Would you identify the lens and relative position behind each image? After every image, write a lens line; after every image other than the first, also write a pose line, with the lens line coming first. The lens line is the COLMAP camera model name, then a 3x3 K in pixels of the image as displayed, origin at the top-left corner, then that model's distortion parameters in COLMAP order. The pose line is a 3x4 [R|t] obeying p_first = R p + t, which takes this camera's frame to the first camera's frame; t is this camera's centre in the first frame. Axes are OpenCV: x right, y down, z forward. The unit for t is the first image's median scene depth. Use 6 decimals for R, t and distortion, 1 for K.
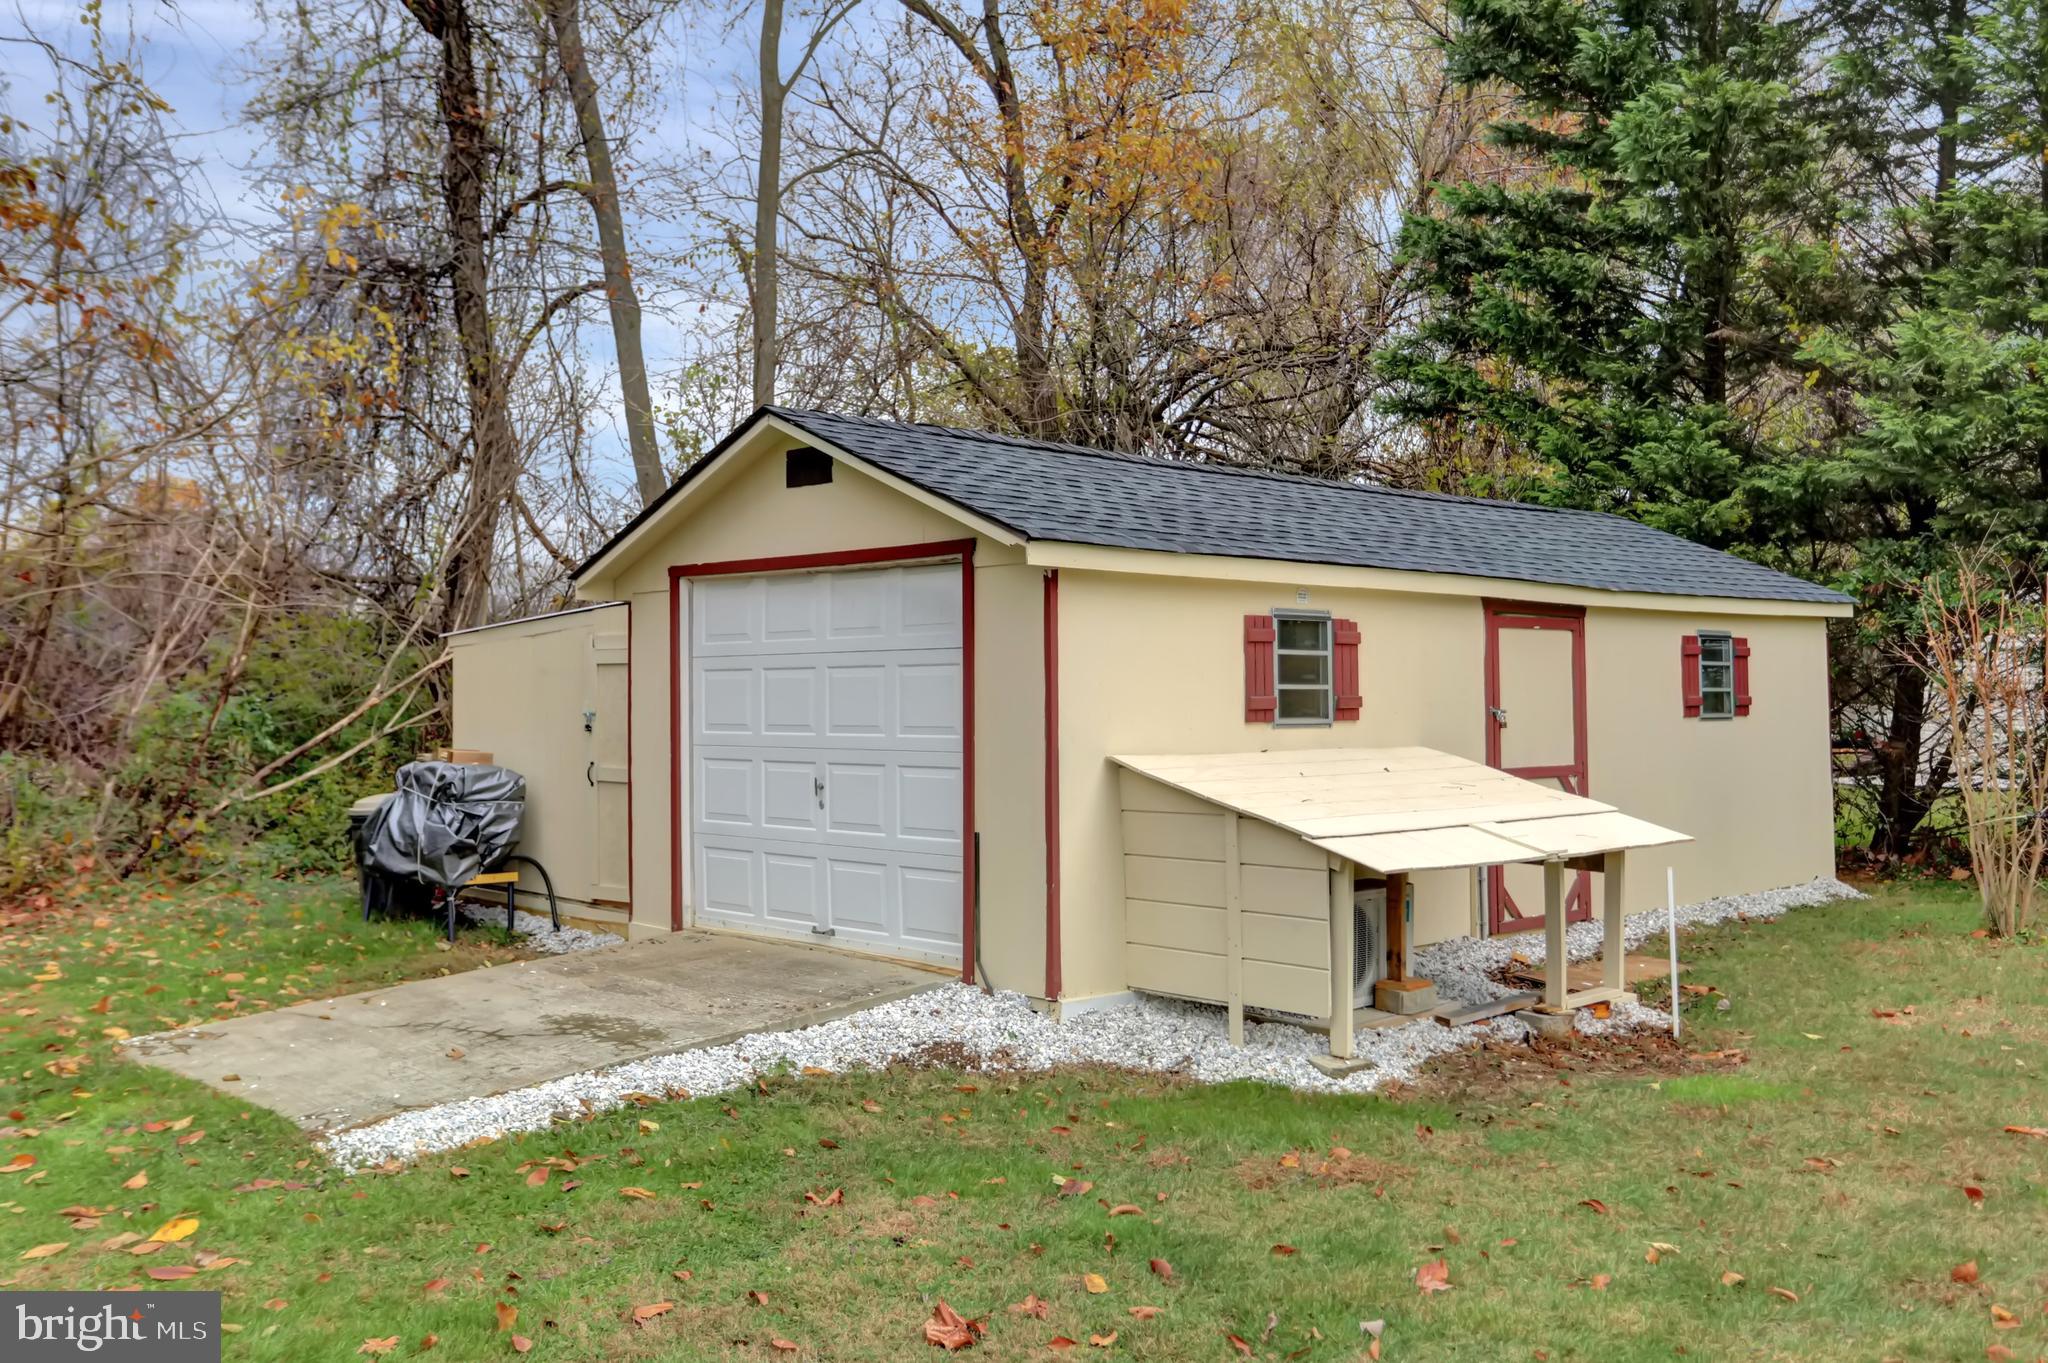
lens RADIAL K [[1818.9, 0, 1024.0], [0, 1818.9, 681.5], [0, 0, 1]] dist [0.011527, 0.007871]
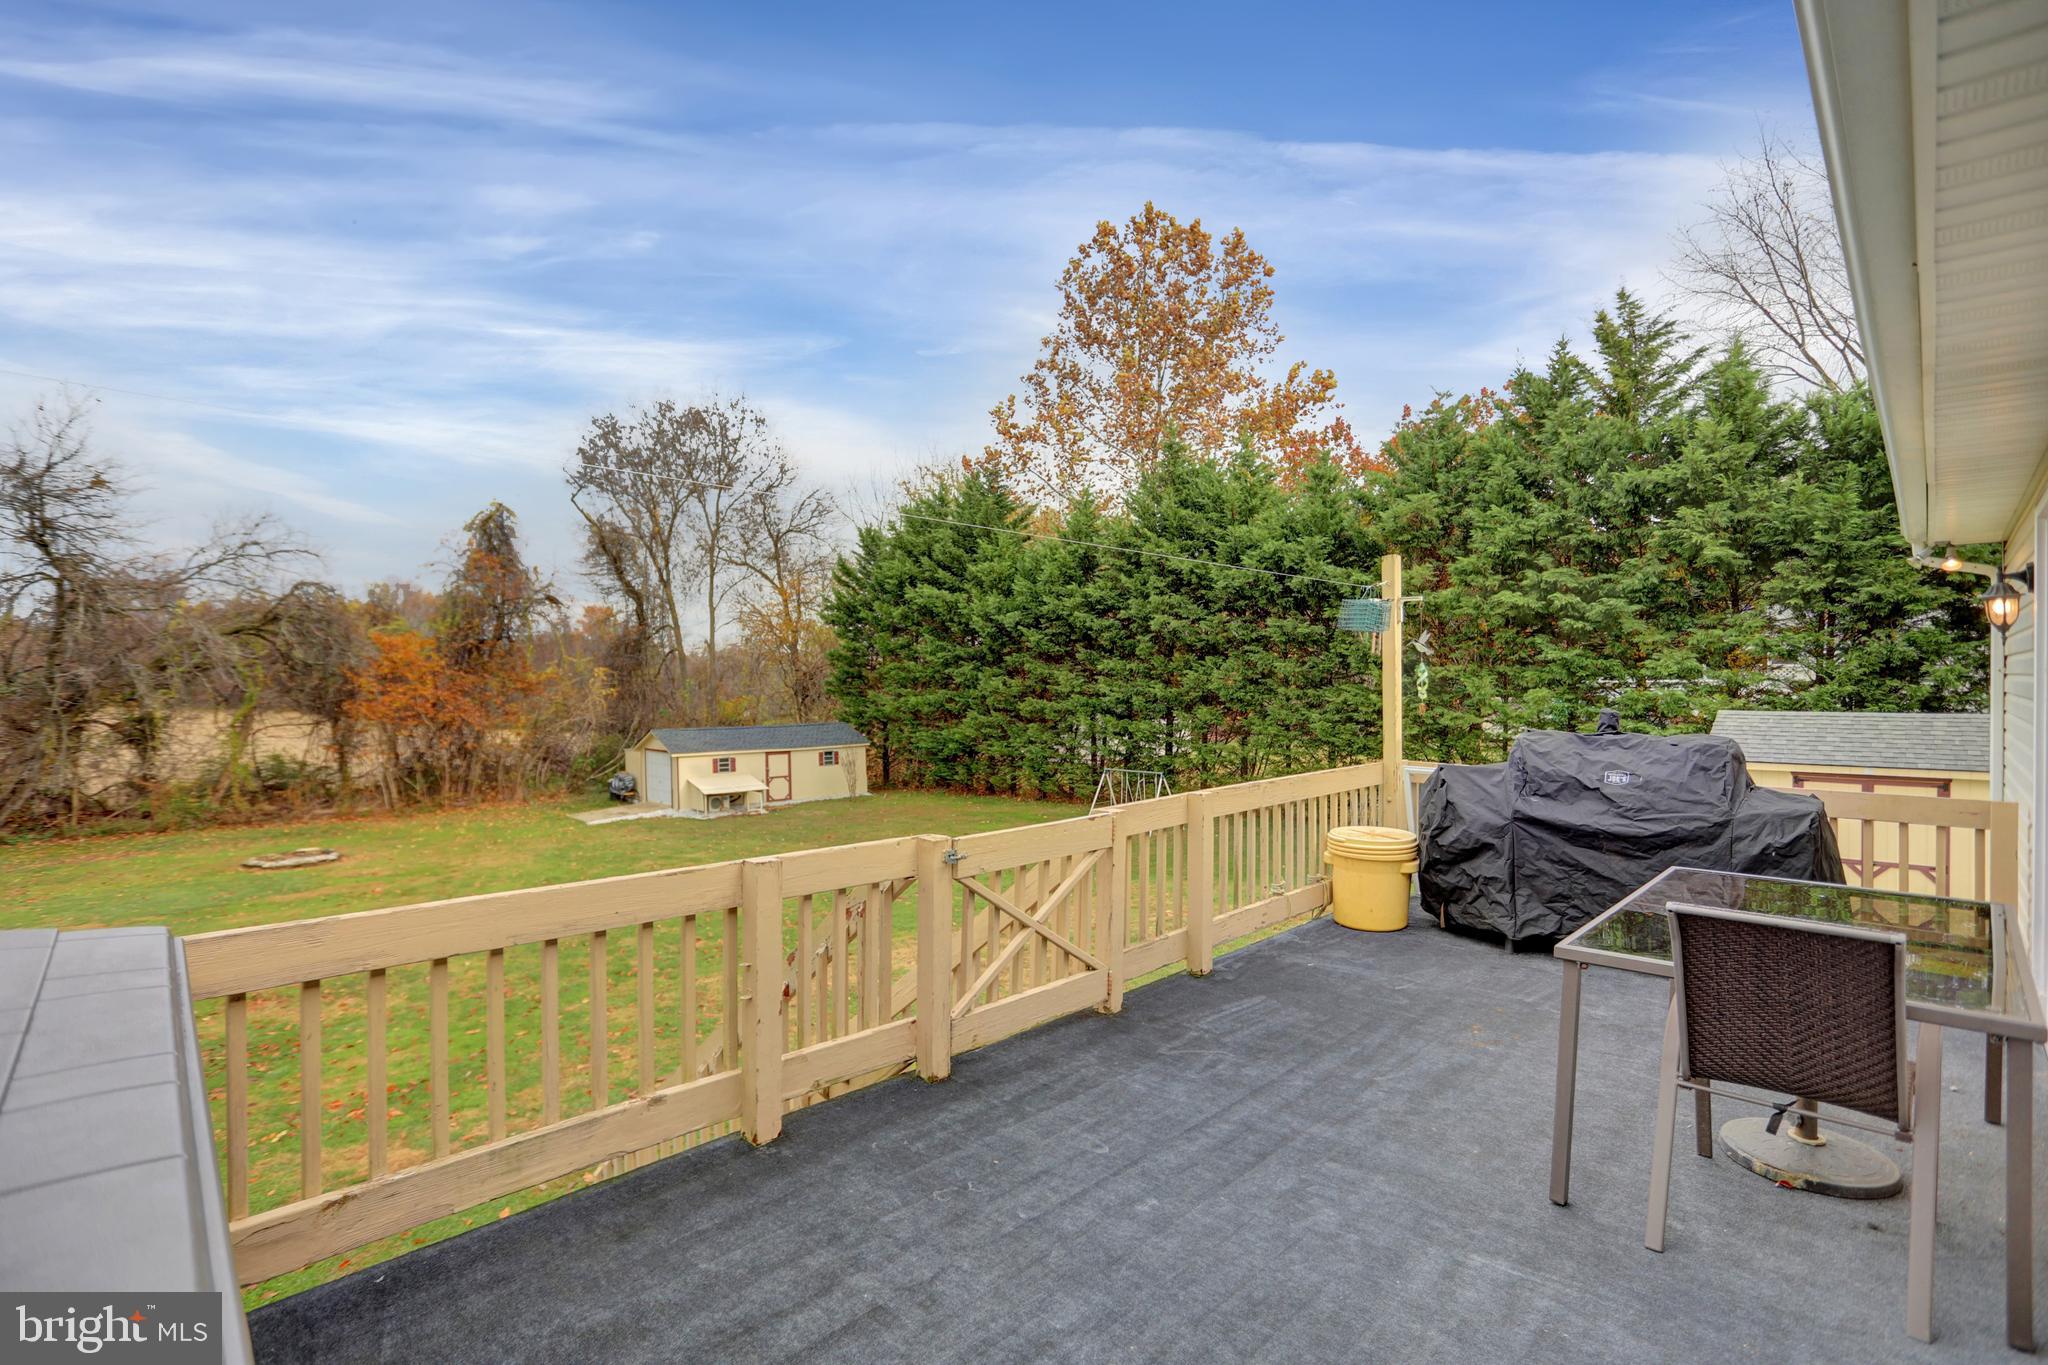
lens RADIAL K [[987.4, 0, 1024.0], [0, 987.4, 682.5], [0, 0, 1]] dist [-0.077160, 0.032688]
pose [[0.999663, -0.013836, -0.021955, 1.062152], [0.014012, 0.999871, 0.007892, -0.259400], [0.021843, -0.008197, 0.999728, -2.130001]]
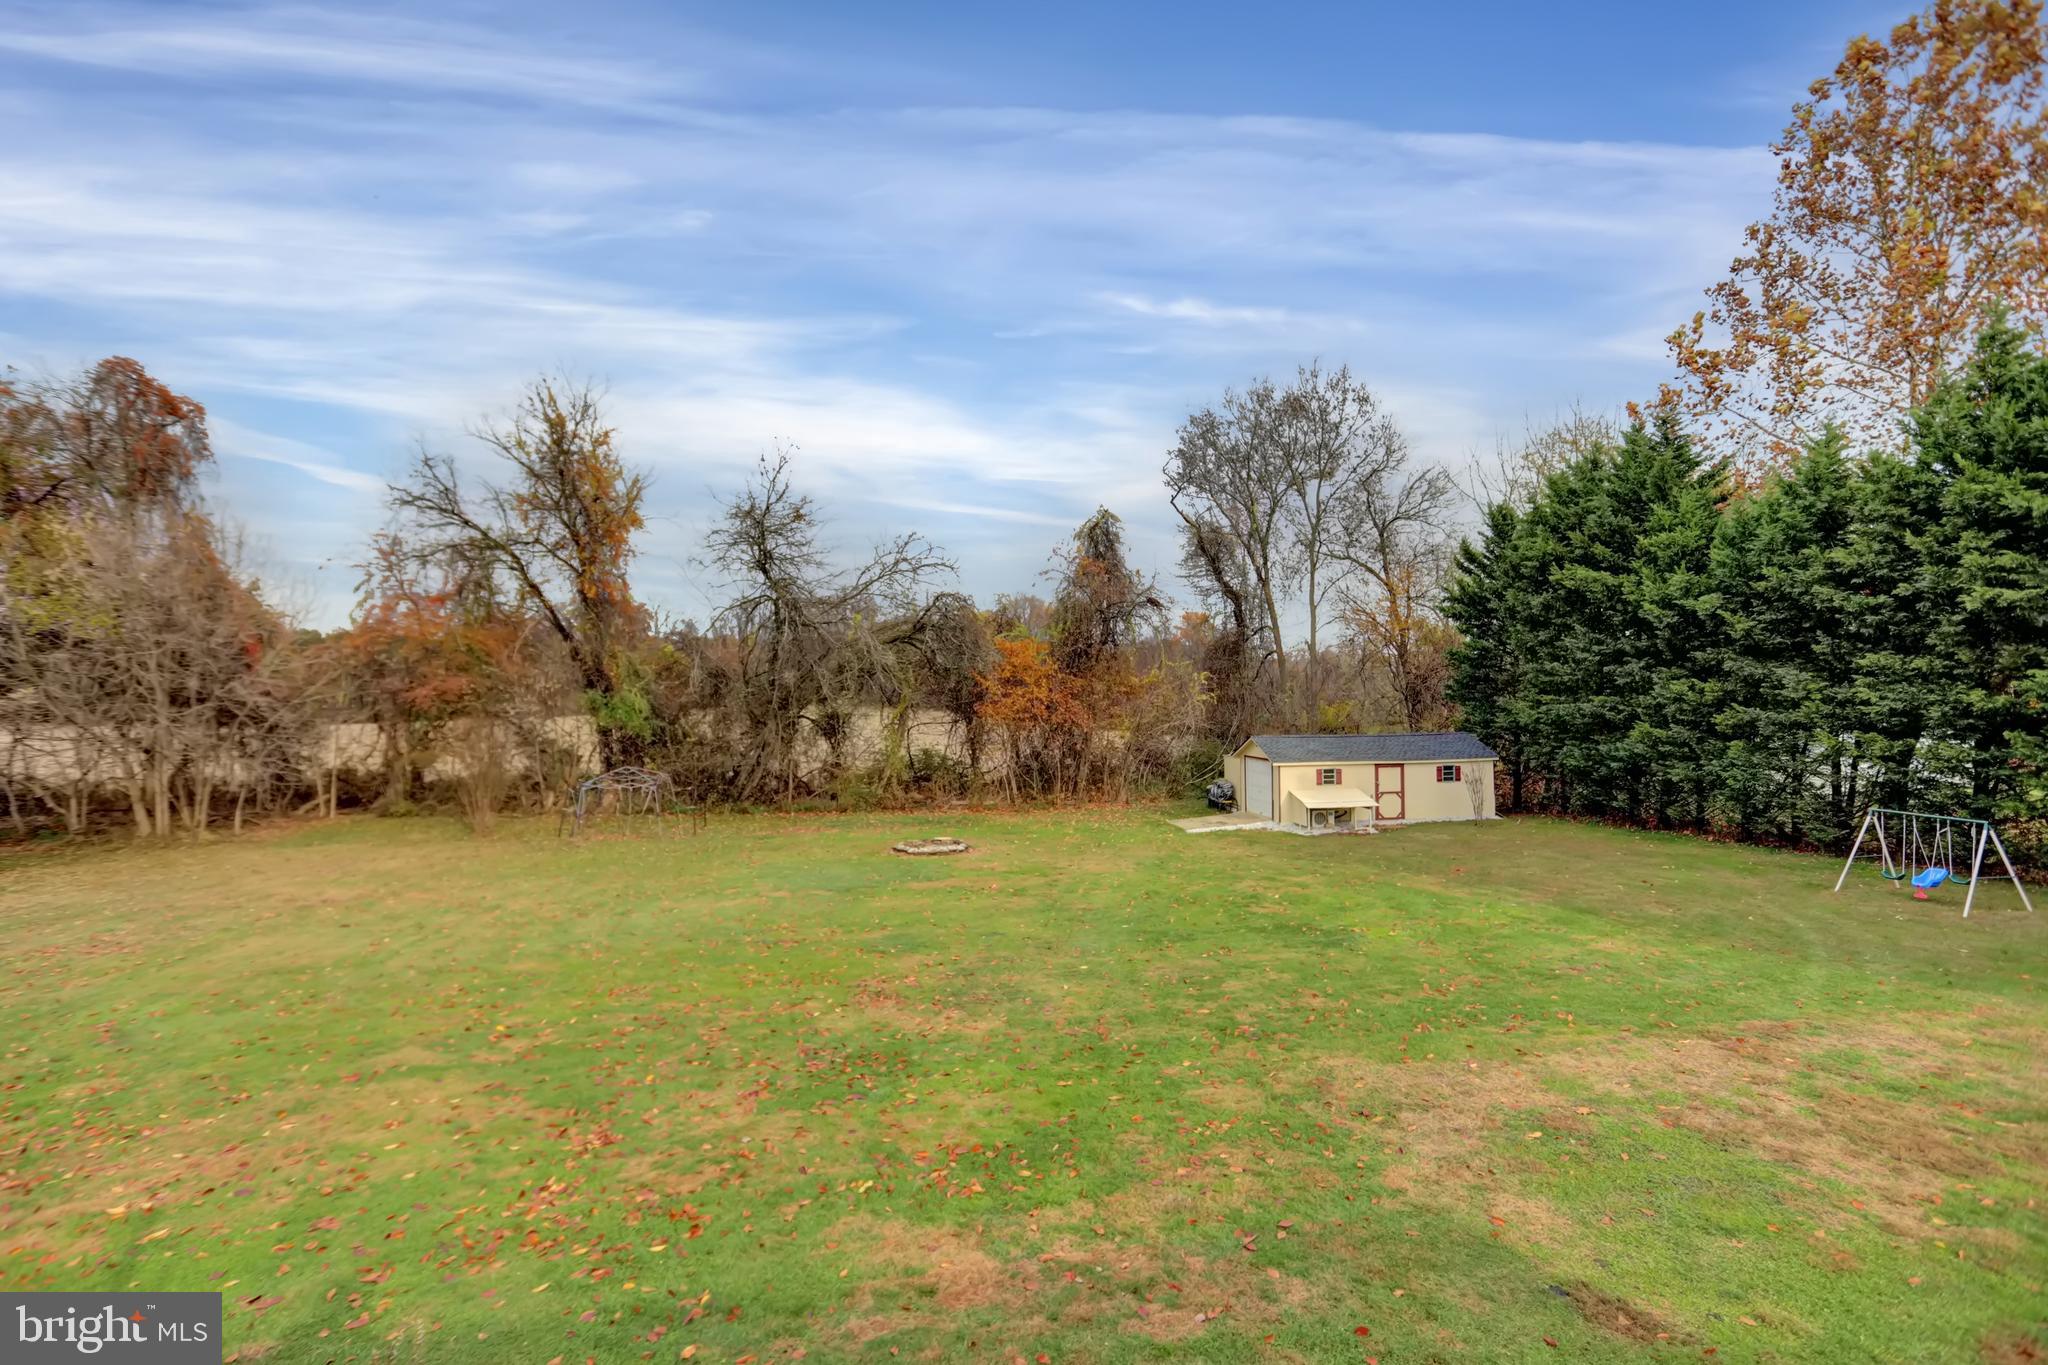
lens RADIAL K [[1002.1, 0, 1024.0], [0, 1002.1, 682.5], [0, 0, 1]] dist [-0.042197, 0.000079]
pose [[0.823676, -0.014286, -0.566881, 0.960609], [0.013658, 0.999892, -0.005353, -0.255219], [0.566896, -0.003333, 0.823782, -1.934780]]
